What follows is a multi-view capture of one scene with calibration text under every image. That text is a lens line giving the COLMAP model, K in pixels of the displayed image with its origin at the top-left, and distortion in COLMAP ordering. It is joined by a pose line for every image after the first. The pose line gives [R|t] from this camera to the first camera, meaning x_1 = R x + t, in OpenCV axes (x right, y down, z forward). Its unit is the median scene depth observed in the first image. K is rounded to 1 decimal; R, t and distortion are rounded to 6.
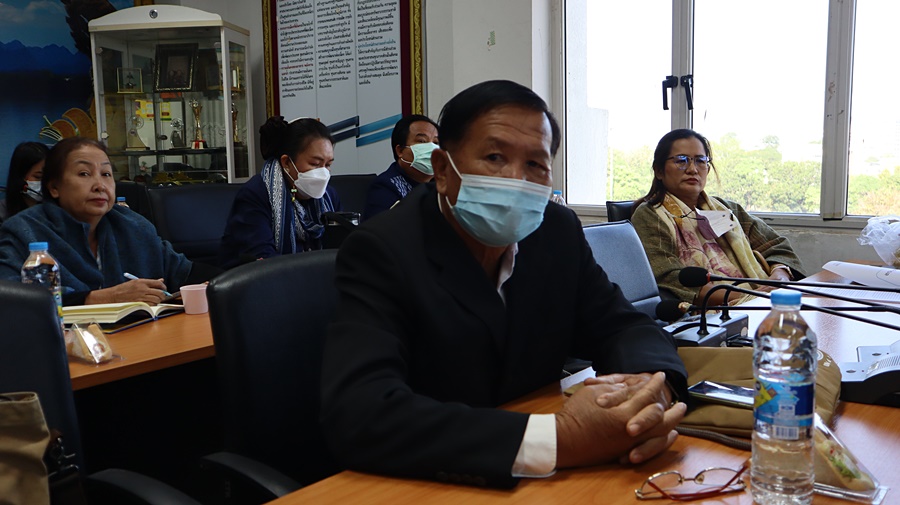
lens RADIAL K [[801.9, 0, 445.4], [0, 801.9, 247.1], [0, 0, 1]] dist [-0.007727, 0.031790]
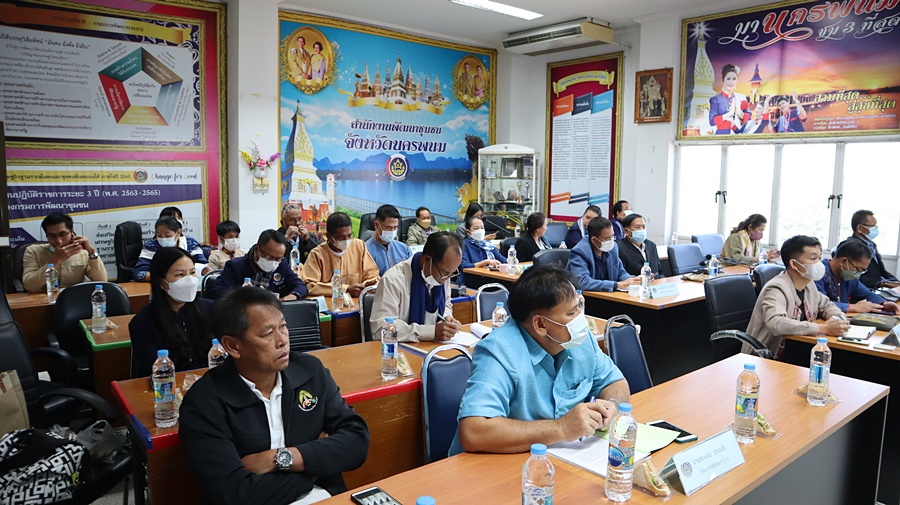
lens RADIAL K [[632.2, 0, 448.2], [0, 632.2, 253.7], [0, 0, 1]] dist [-0.048959, 0.031966]
pose [[0.979233, 0.056500, -0.194708, -0.140611], [-0.055644, 0.998402, 0.009869, 0.023671], [0.194954, 0.001170, 0.980812, -0.911358]]
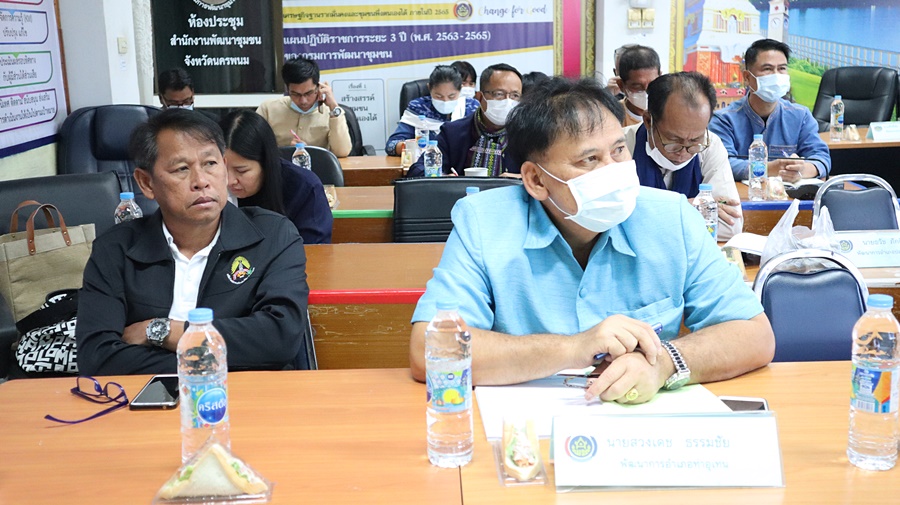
lens RADIAL K [[1057.3, 0, 450.7], [0, 1057.3, 252.6], [0, 0, 1]] dist [-0.036803, 0.000000]
pose [[0.677558, 0.154467, -0.719065, 0.091348], [-0.077340, 0.987240, 0.139199, 0.042777], [0.731392, -0.038703, 0.680859, -0.799116]]
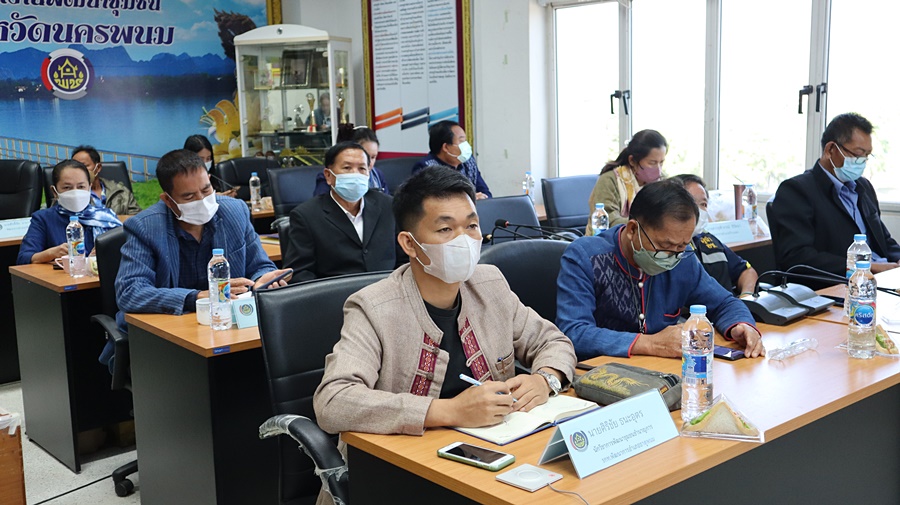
lens RADIAL K [[966.2, 0, 449.2], [0, 966.2, 252.1], [0, 0, 1]] dist [0.031435, 0.000000]
pose [[0.981130, 0.022613, -0.192023, 0.227273], [-0.014641, 0.998975, 0.042834, 0.003943], [0.192795, -0.039214, 0.980455, -0.534492]]
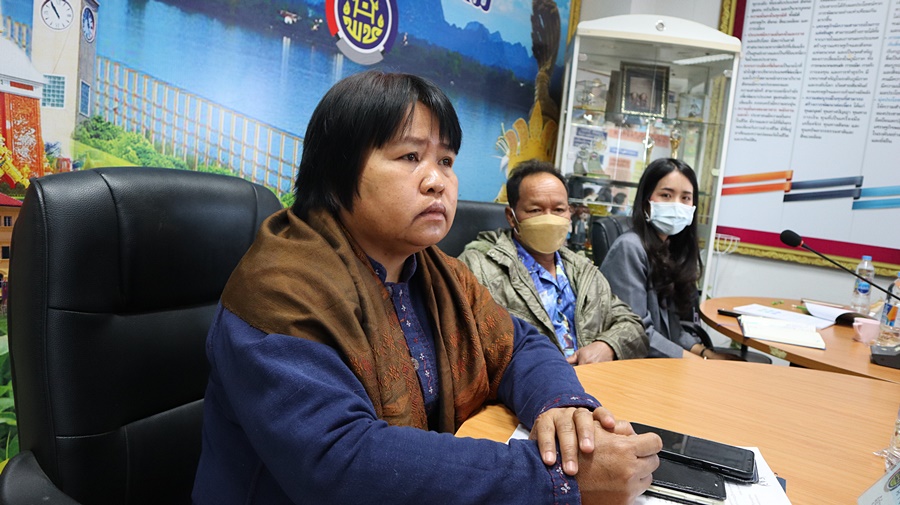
lens RADIAL K [[632.2, 0, 459.1], [0, 632.2, 249.7], [0, 0, 1]] dist [-0.048959, 0.031966]
pose [[0.987790, 0.123788, 0.094591, -0.598838], [-0.123280, 0.992308, -0.011225, -0.018539], [-0.095253, -0.000573, 0.995453, 0.344481]]
